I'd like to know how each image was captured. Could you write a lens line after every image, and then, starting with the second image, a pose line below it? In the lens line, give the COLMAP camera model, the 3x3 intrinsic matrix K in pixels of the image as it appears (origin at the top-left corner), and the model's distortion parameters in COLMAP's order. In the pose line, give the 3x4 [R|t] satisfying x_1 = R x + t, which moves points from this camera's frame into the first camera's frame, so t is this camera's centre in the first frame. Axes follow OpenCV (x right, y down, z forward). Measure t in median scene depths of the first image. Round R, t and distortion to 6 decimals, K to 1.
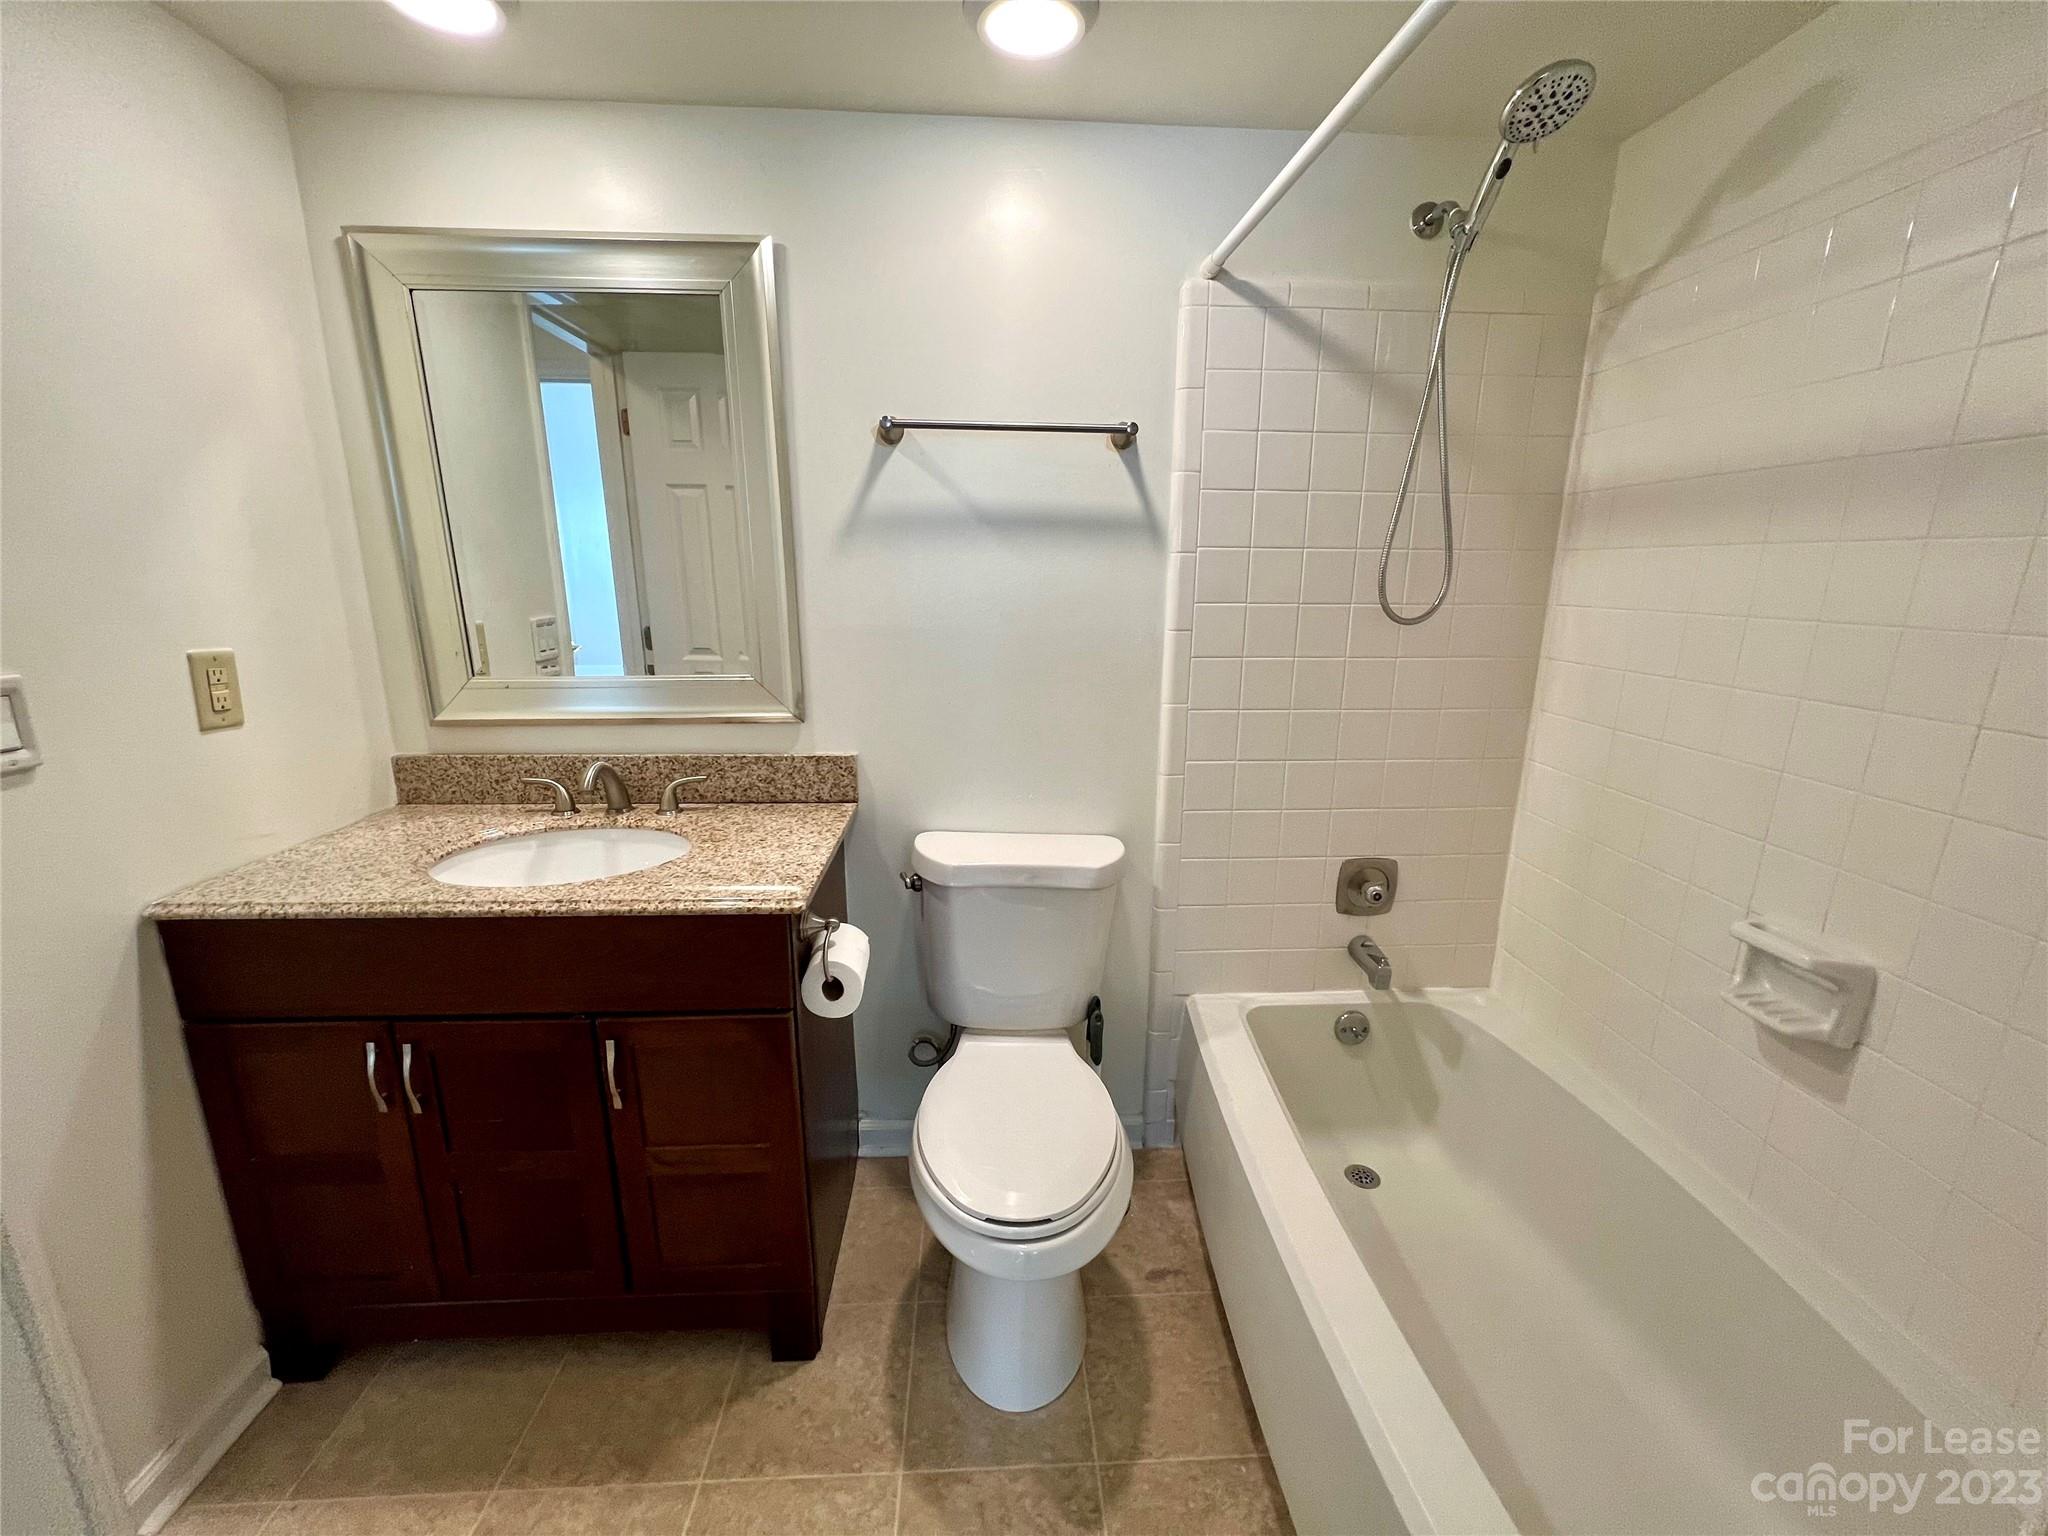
lens RADIAL K [[817.1, 0, 1030.3], [0, 817.1, 771.9], [0, 0, 1]] dist [-0.002160, 0.000534]
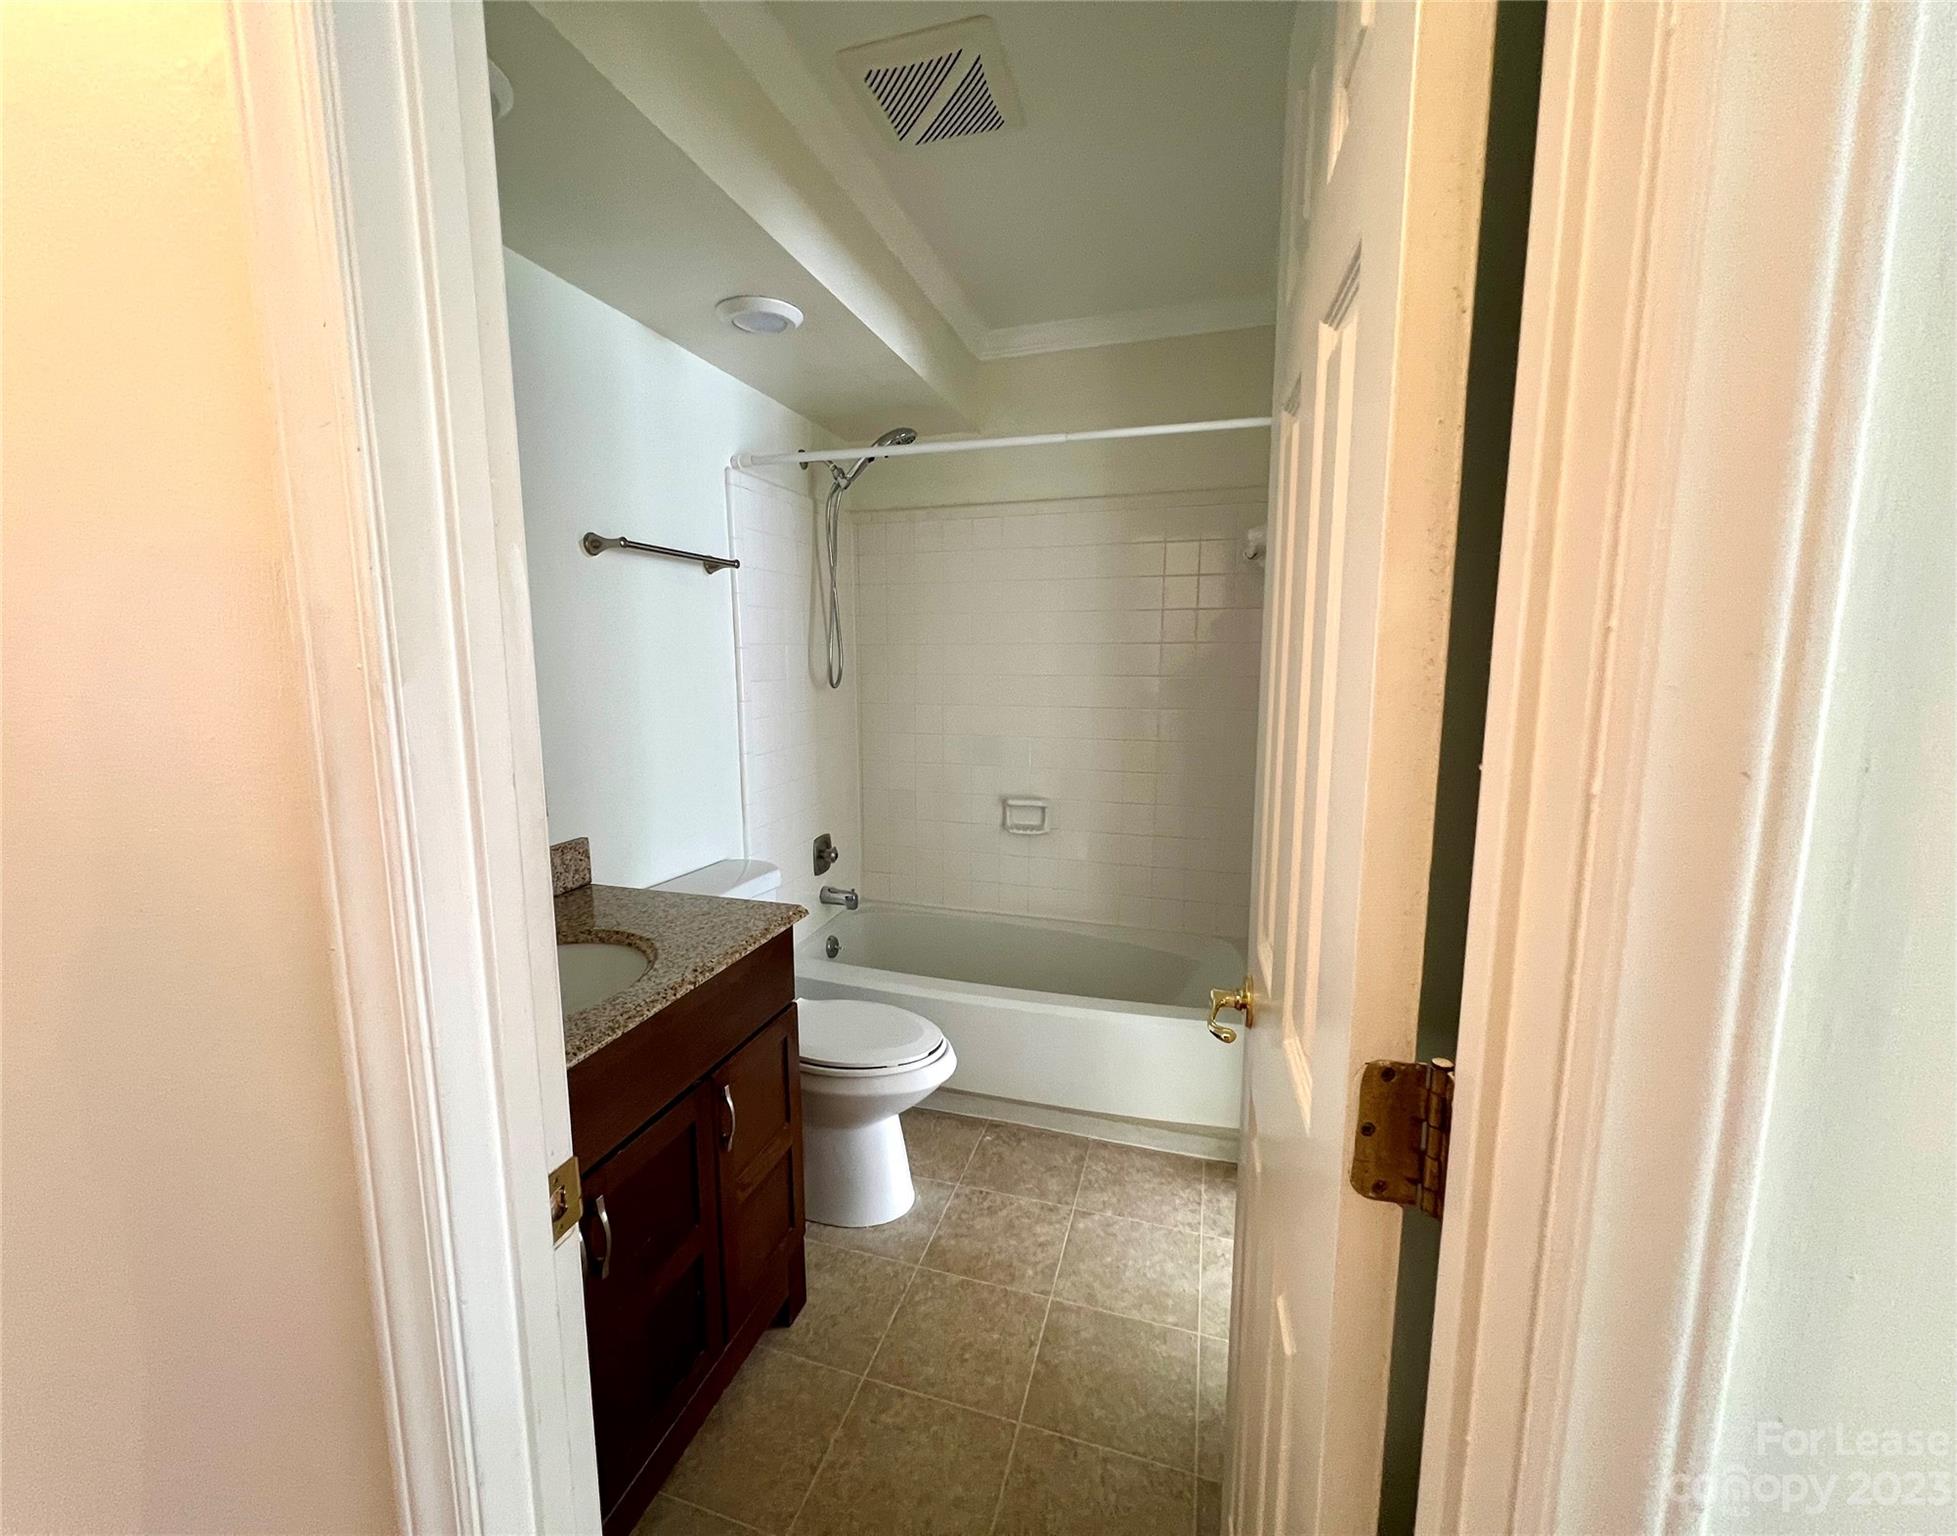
lens RADIAL K [[817.6, 0, 938.5], [0, 817.6, 770.3], [0, 0, 1]] dist [0.001554, 0.000043]
pose [[0.369769, -0.144343, 0.917843, -1.042270], [0.228903, 0.971563, 0.060573, -0.067886], [-0.900485, 0.187699, 0.392295, 0.169425]]
